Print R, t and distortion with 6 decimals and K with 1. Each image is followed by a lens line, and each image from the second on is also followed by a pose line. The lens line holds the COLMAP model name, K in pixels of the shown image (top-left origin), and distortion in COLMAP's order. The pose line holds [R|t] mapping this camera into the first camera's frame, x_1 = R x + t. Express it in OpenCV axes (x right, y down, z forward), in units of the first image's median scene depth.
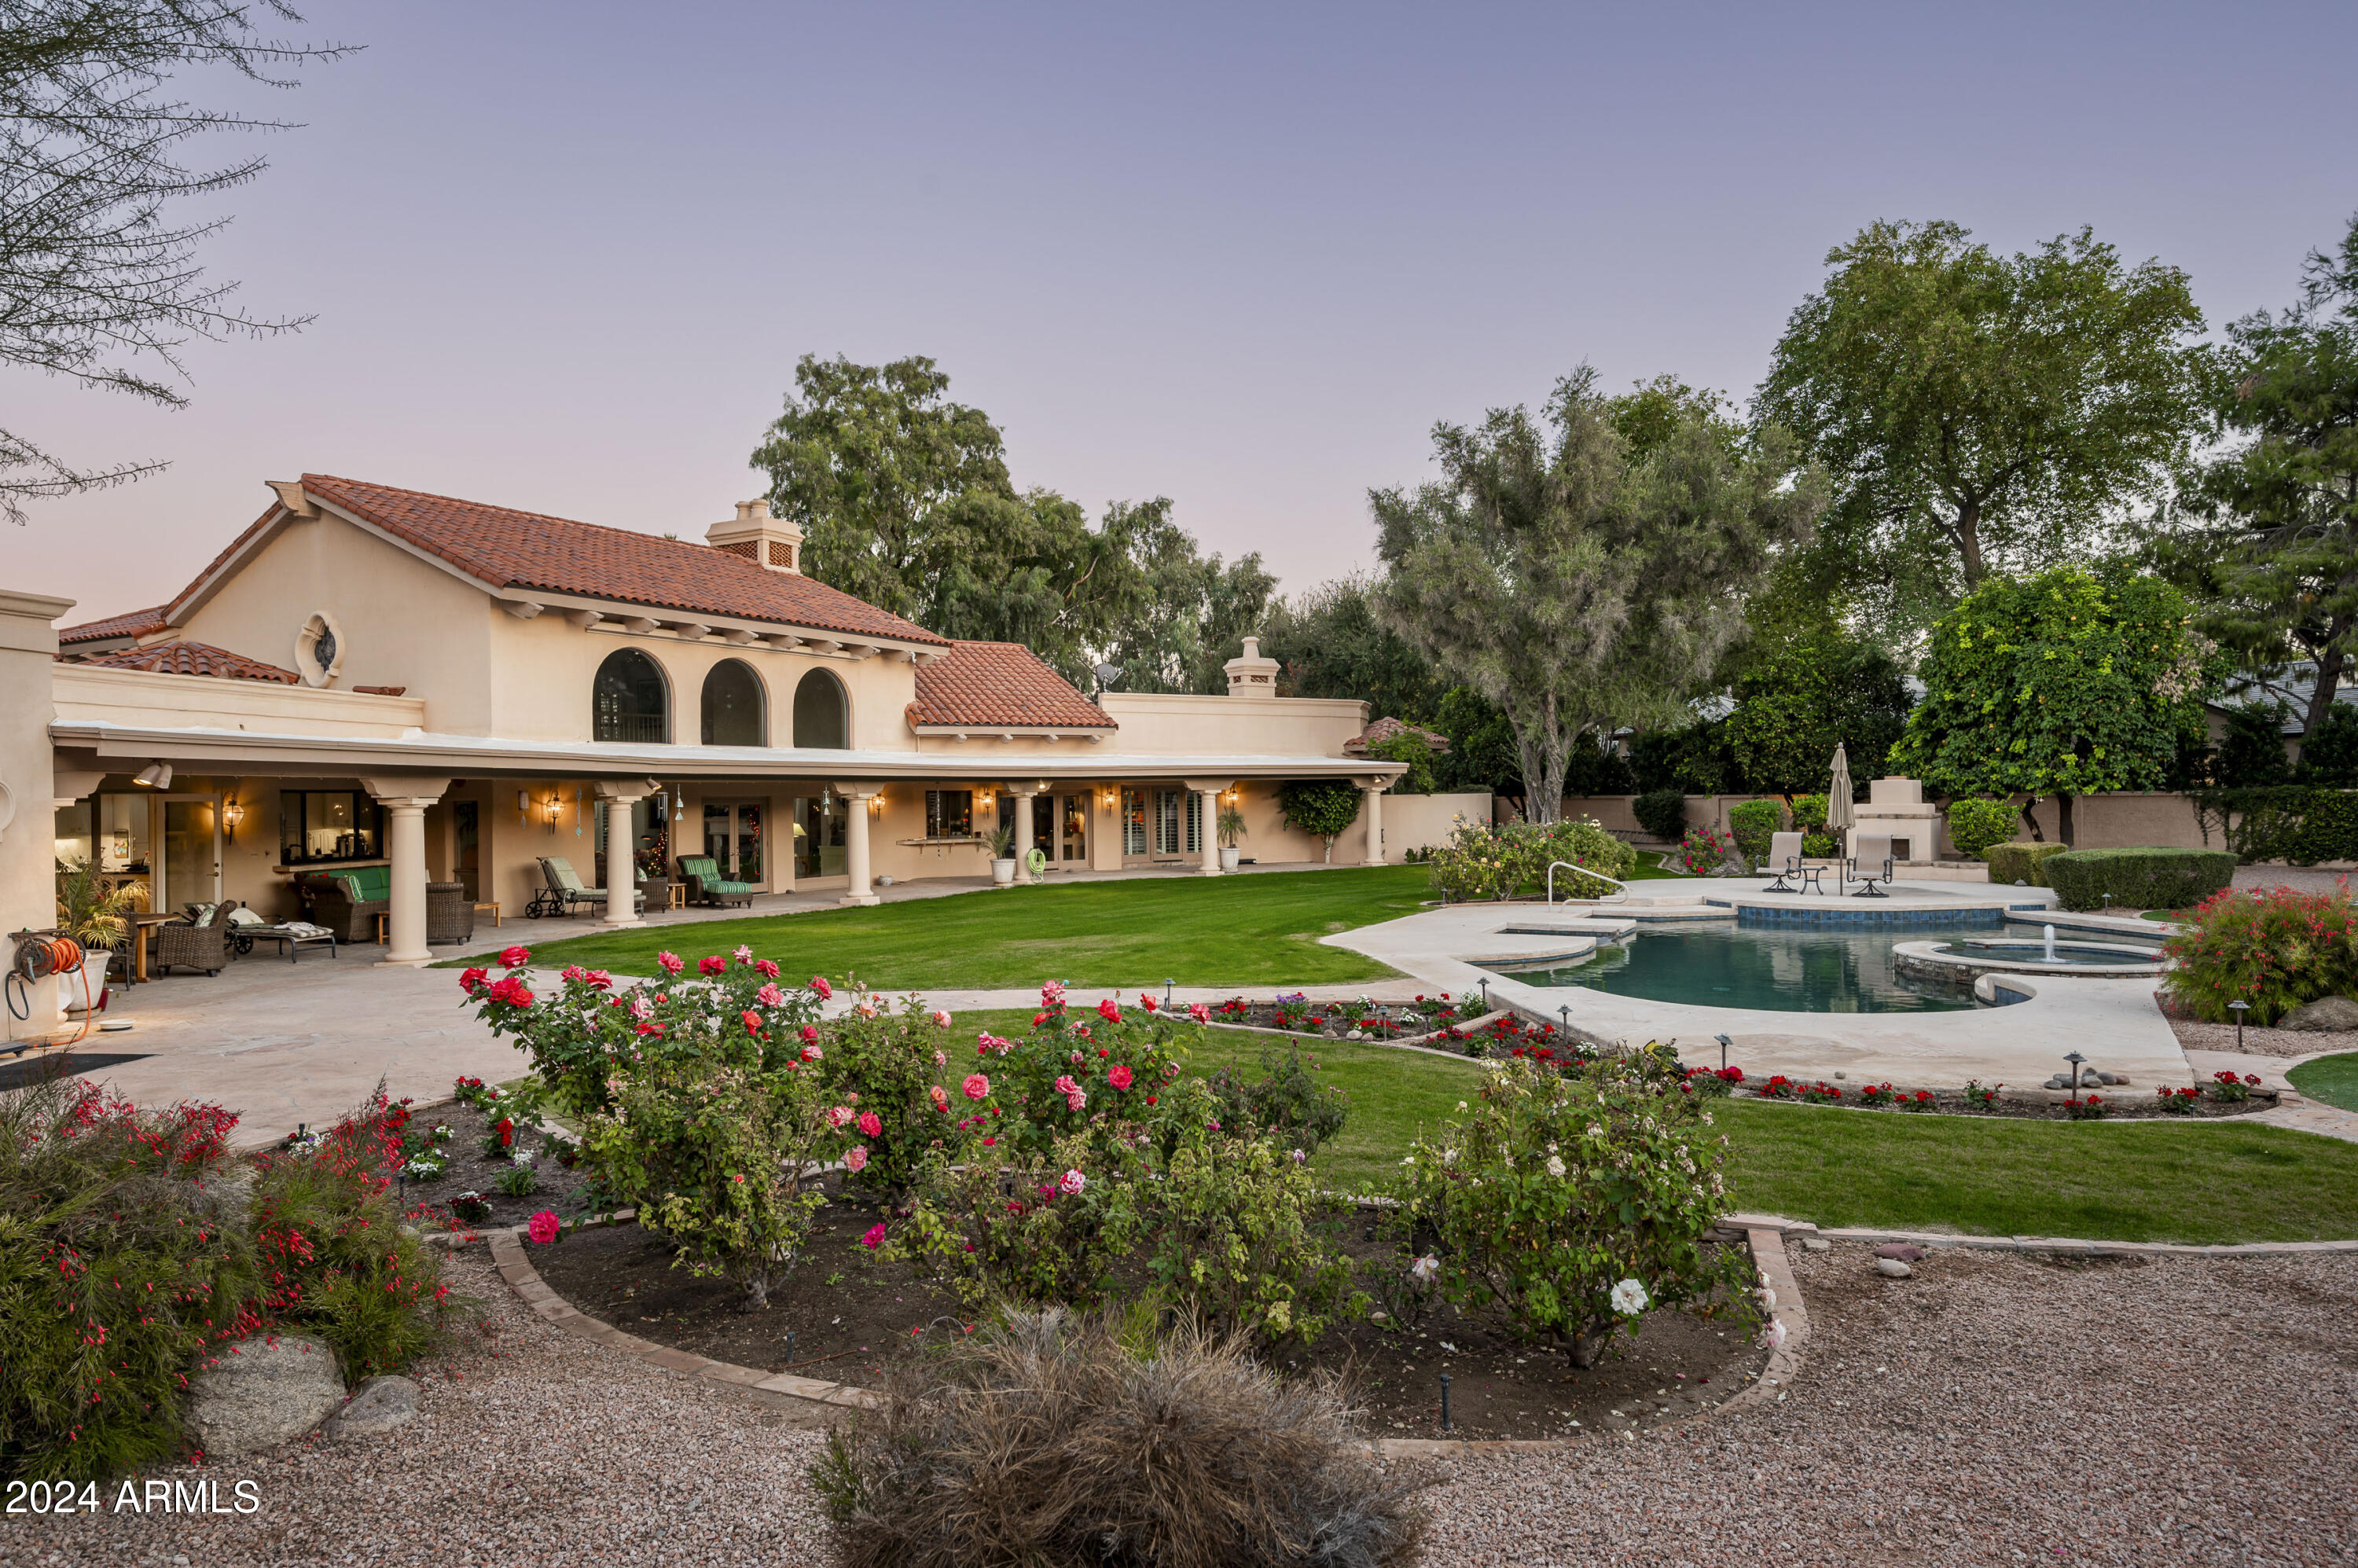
lens RADIAL K [[1378.3, 0, 1179.0], [0, 1378.3, 784.0], [0, 0, 1]] dist [0.002233, 0.000536]
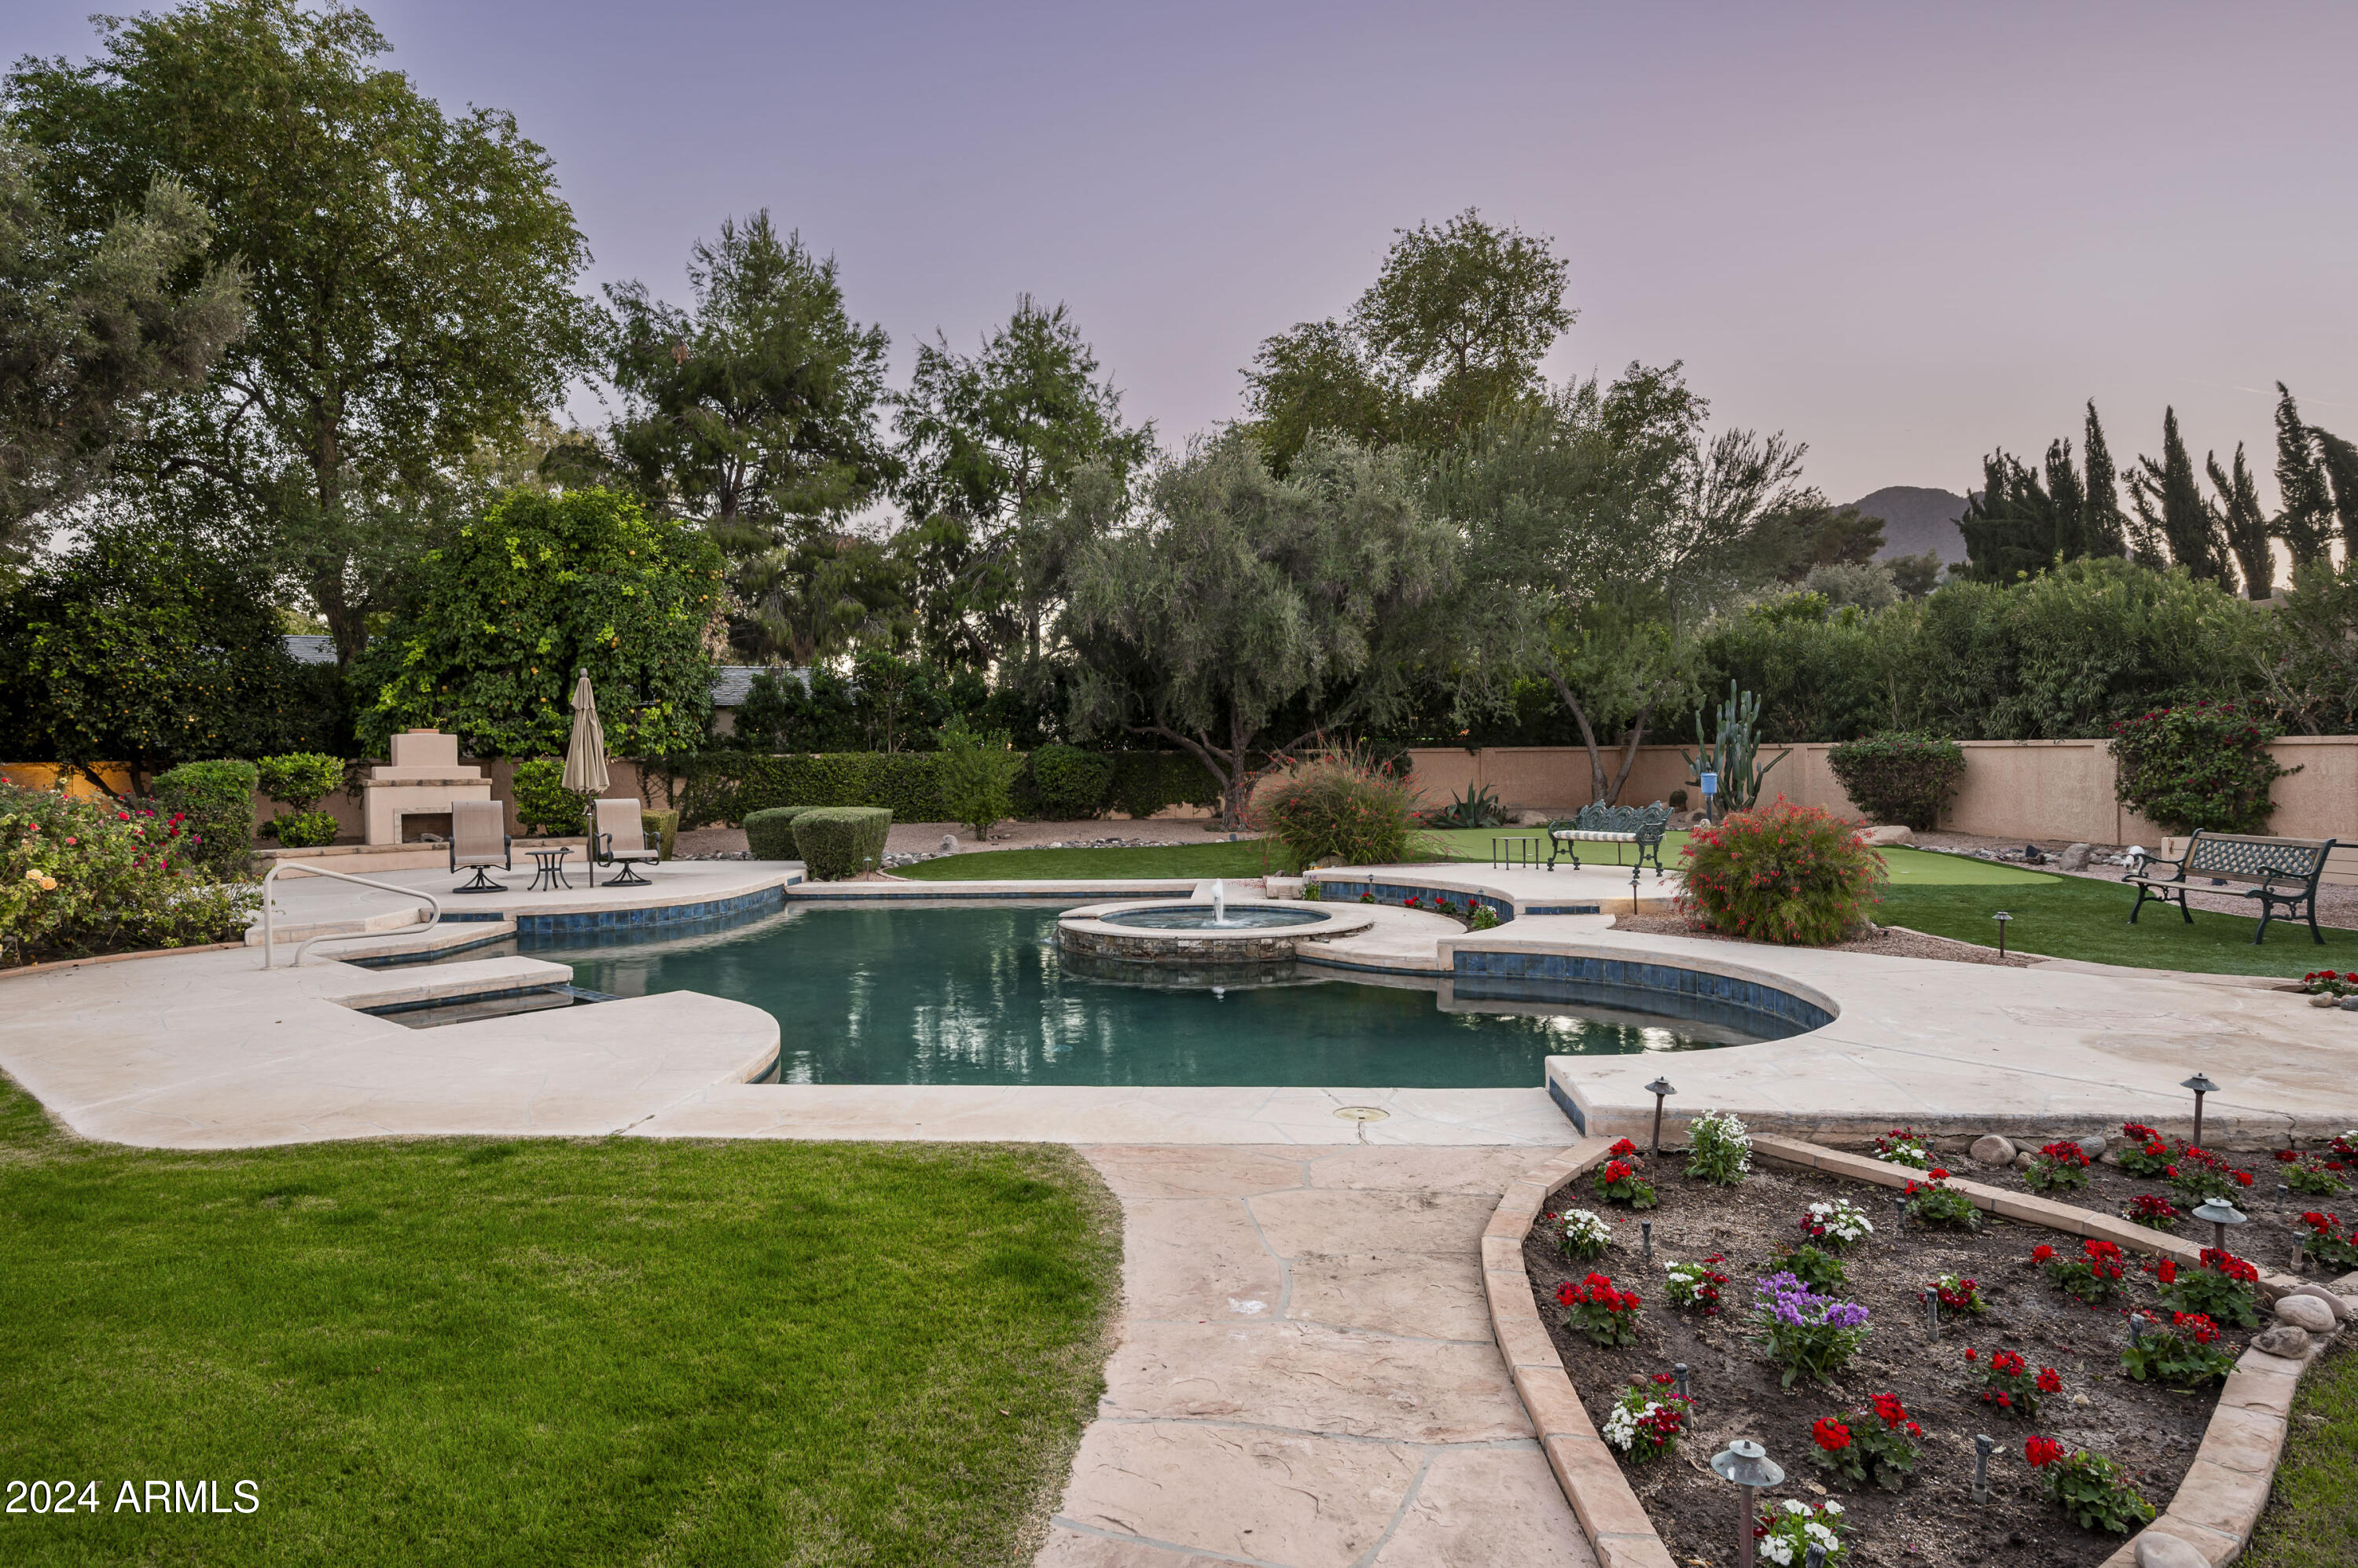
lens RADIAL K [[1322.5, 0, 1179.0], [0, 1322.5, 784.0], [0, 0, 1]] dist [0.002776, -0.000465]
pose [[0.198442, -0.006137, 0.980093, -0.092722], [0.000785, 0.999981, 0.006103, 0.019097], [-0.980112, -0.000442, 0.198443, 0.447732]]
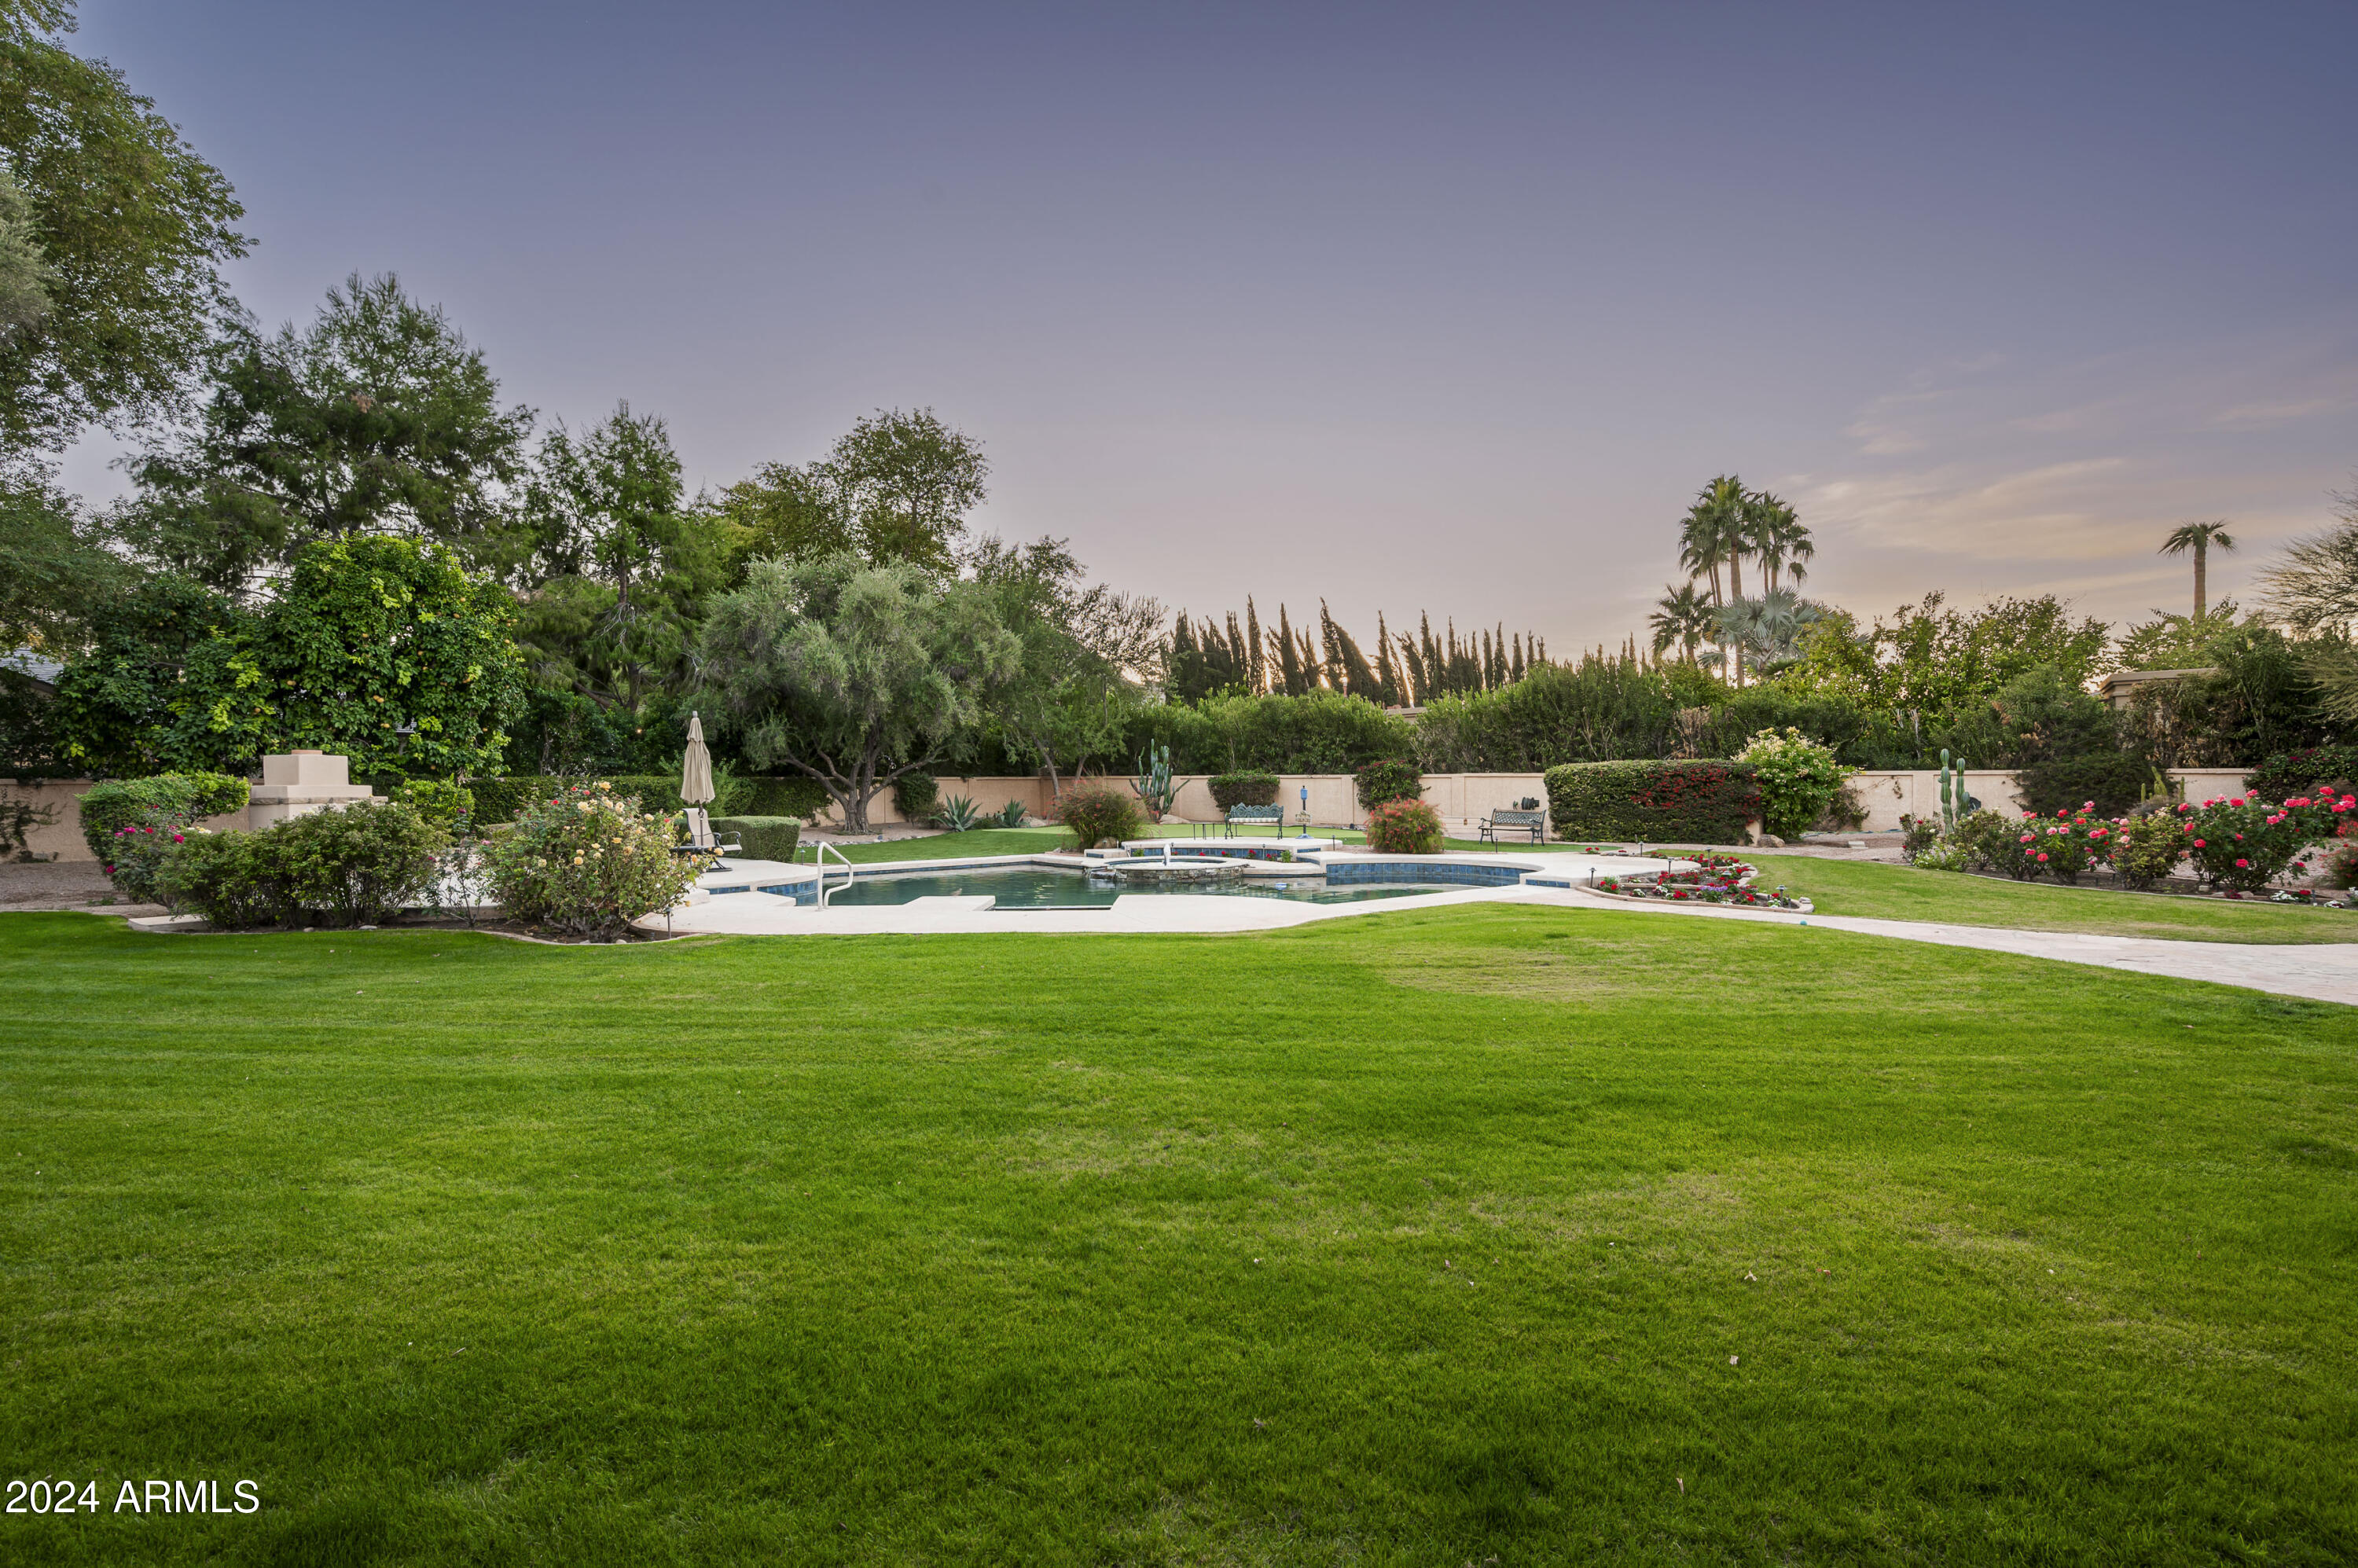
lens RADIAL K [[1057.9, 0, 1179.0], [0, 1057.9, 784.0], [0, 0, 1]] dist [0.000330, 0.000070]
pose [[-0.491174, 0.016316, 0.870909, -0.239875], [0.008541, 0.999867, -0.013915, 0.025017], [-0.871020, 0.000604, -0.491248, 0.836179]]
